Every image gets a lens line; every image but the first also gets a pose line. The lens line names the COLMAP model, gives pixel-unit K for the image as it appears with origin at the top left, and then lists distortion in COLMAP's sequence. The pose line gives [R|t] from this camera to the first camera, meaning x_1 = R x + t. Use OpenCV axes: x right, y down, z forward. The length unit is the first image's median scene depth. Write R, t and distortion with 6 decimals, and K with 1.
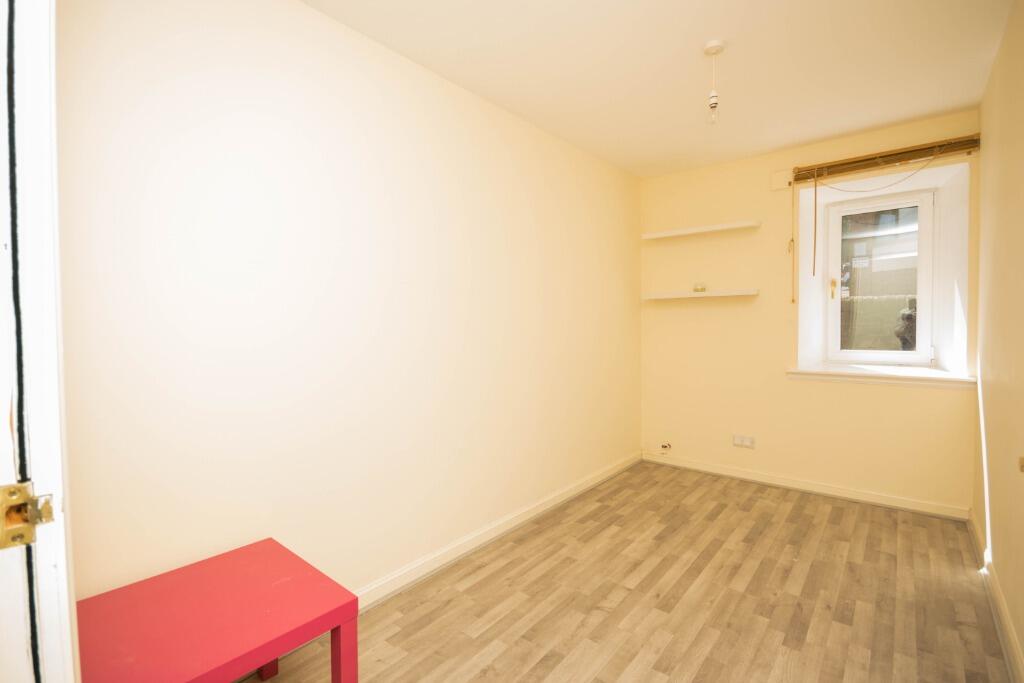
lens RADIAL K [[469.8, 0, 507.9], [0, 469.8, 336.7], [0, 0, 1]] dist [0.000777, -0.000111]
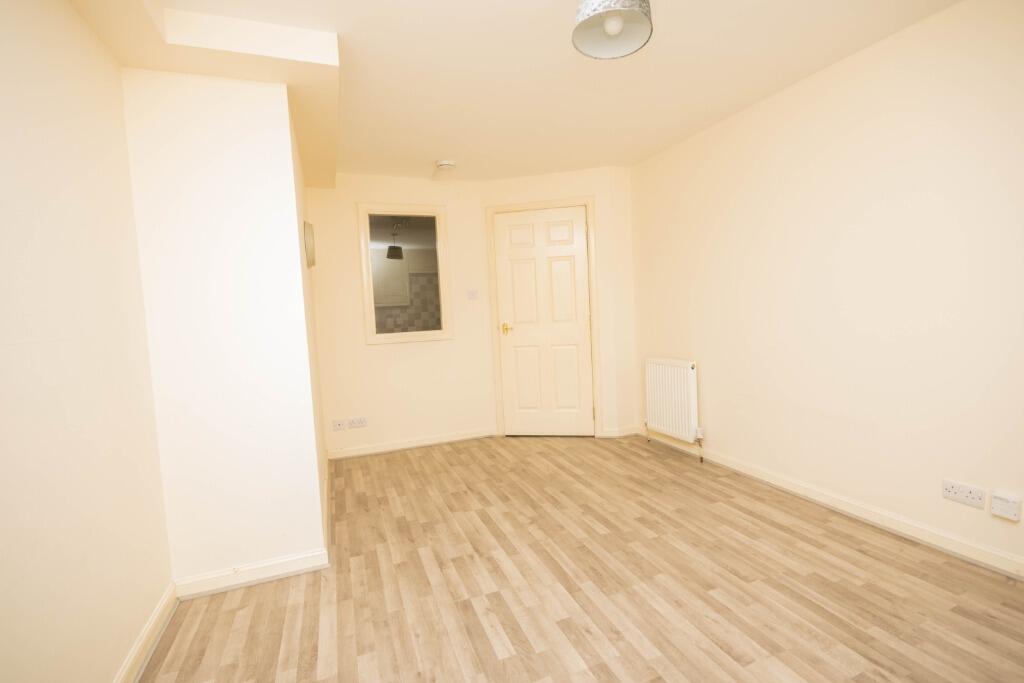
lens RADIAL K [[454.8, 0, 511.6], [0, 454.8, 340.0], [0, 0, 1]] dist [0.015641, -0.006026]
pose [[-0.474879, 0.088084, -0.875632, 1.451532], [0.017693, 0.995733, 0.090571, -0.061569], [0.879873, 0.027518, -0.474411, 1.725281]]
